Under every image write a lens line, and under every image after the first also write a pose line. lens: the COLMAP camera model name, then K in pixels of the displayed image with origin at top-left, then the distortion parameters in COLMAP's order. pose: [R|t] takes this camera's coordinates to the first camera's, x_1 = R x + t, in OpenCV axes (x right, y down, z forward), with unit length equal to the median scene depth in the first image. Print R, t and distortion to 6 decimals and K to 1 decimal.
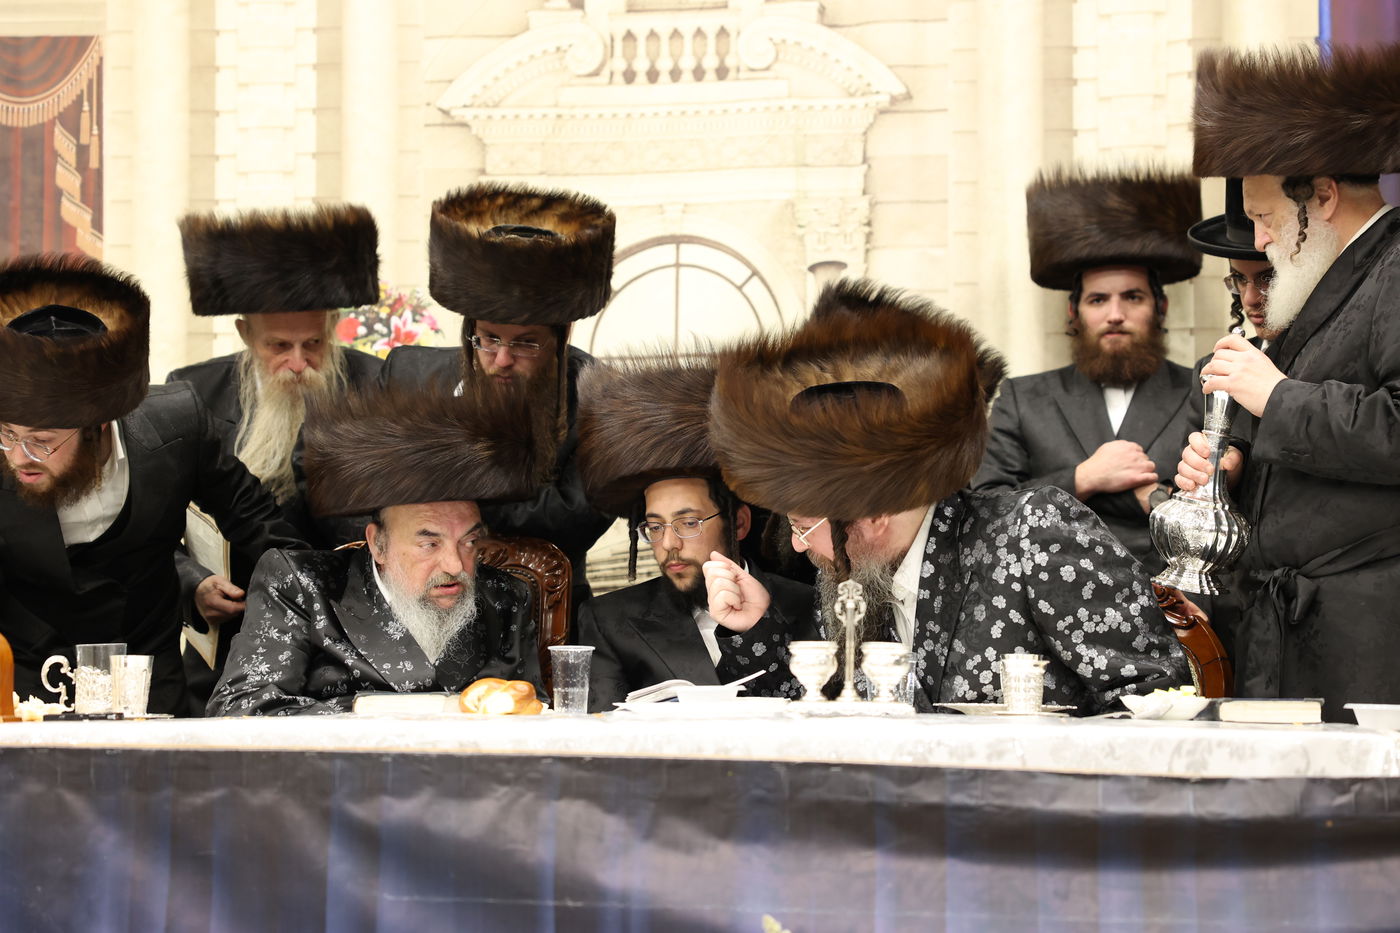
lens RADIAL K [[2926.4, 0, 674.9], [0, 2926.4, 464.5], [0, 0, 1]] dist [0.340430, 0.053735]
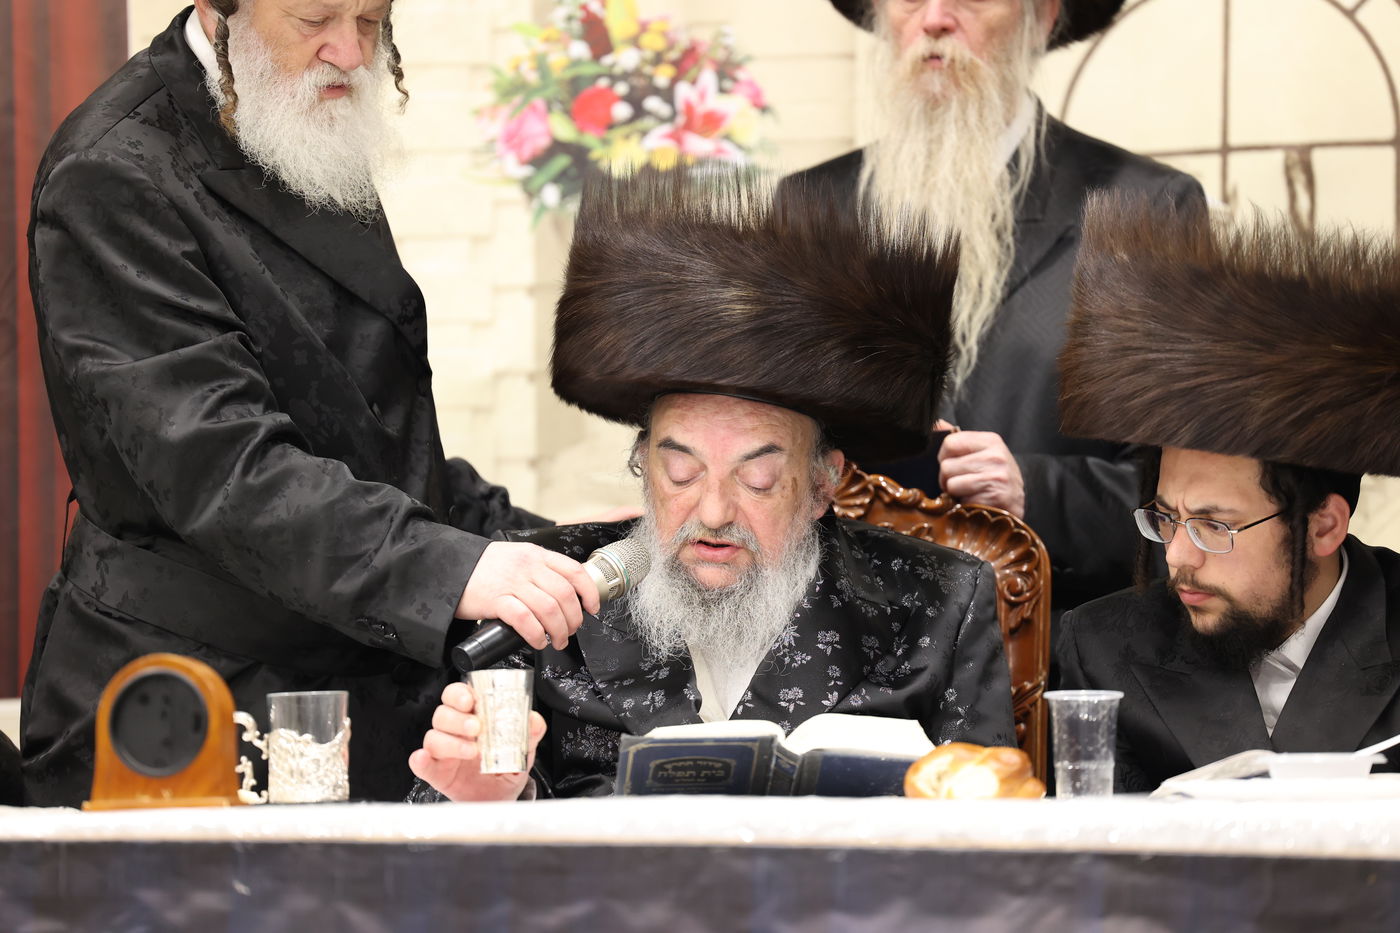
lens RADIAL K [[7695.1, 0, 644.9], [0, 7695.1, 466.8], [0, 0, 1]] dist [1.919889, -43.158978]
pose [[0.997981, -0.013295, -0.062103, -0.028644], [0.014809, 0.999603, 0.023983, -0.024901], [0.061760, -0.024855, 0.997782, -0.631538]]
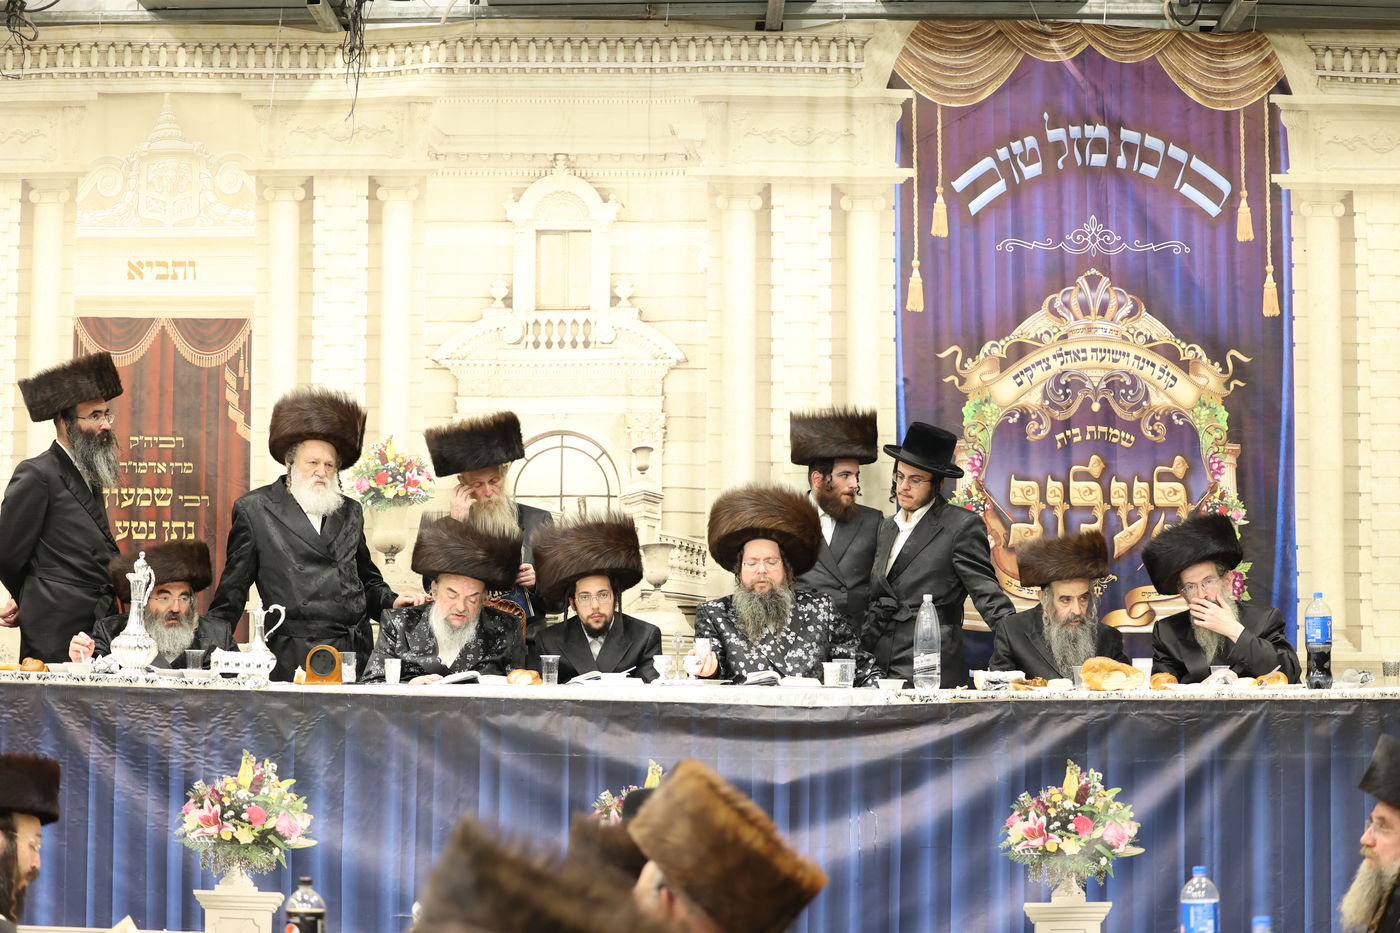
lens RADIAL K [[2874.0, 0, 700.0], [0, 2874.0, 466.5], [0, 0, 1]] dist [-0.123831, -0.138071]
pose [[0.994218, 0.011277, 0.106783, -0.174401], [-0.011645, 0.999928, 0.002821, -0.101051], [-0.106744, -0.004048, 0.994278, -1.345070]]
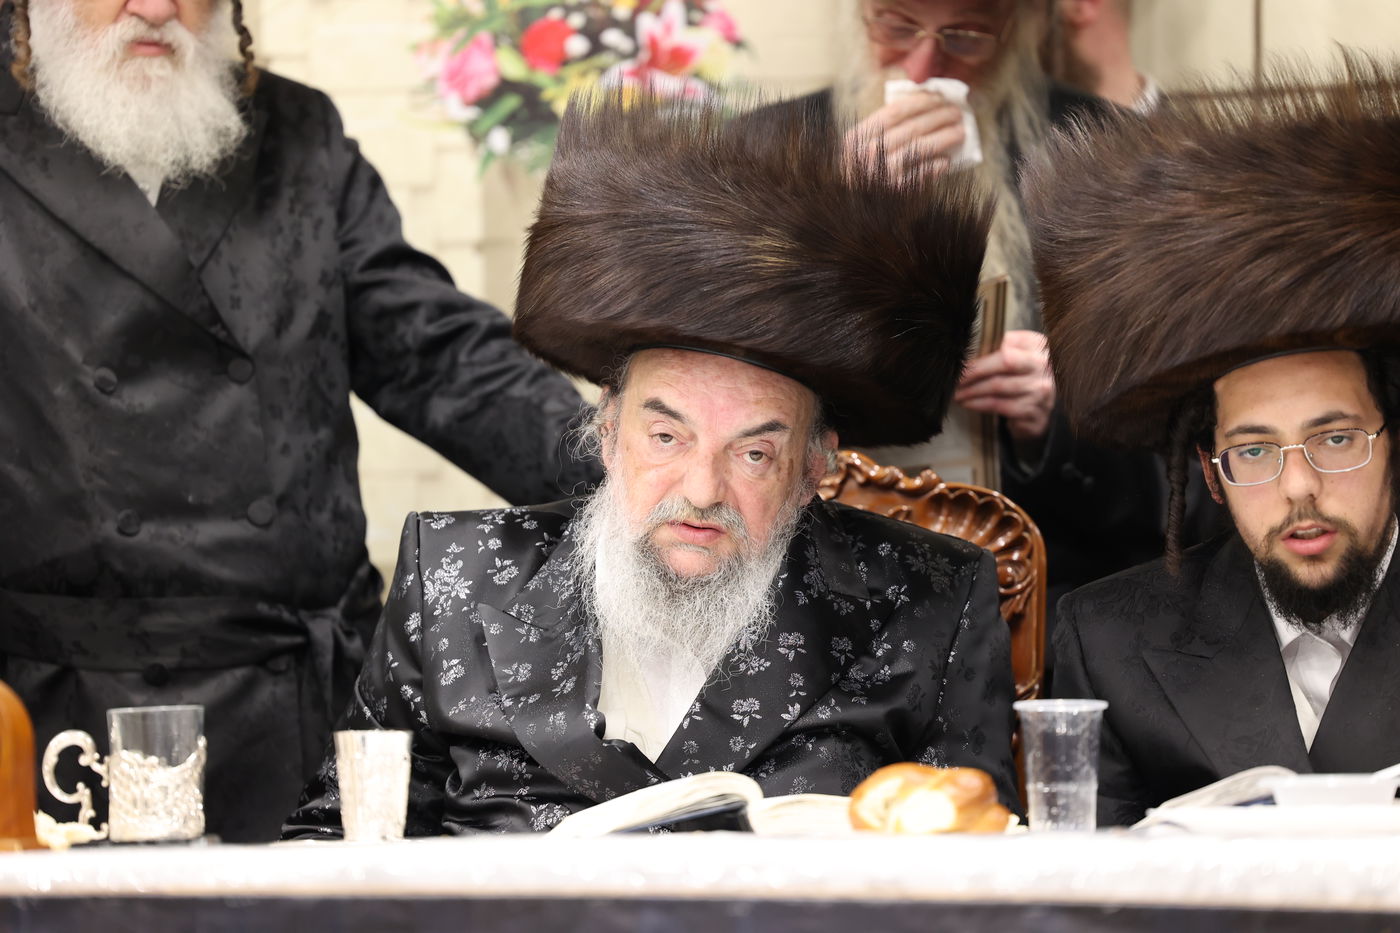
lens RADIAL K [[7555.4, 0, 700.0], [0, 7555.4, 466.5], [0, 0, 1]] dist [1.492970, 3.636866]
pose [[0.997427, -0.017262, -0.069587, -0.005707], [0.019147, 0.999465, 0.026524, -0.016771], [0.069091, -0.027788, 0.997223, -0.353875]]
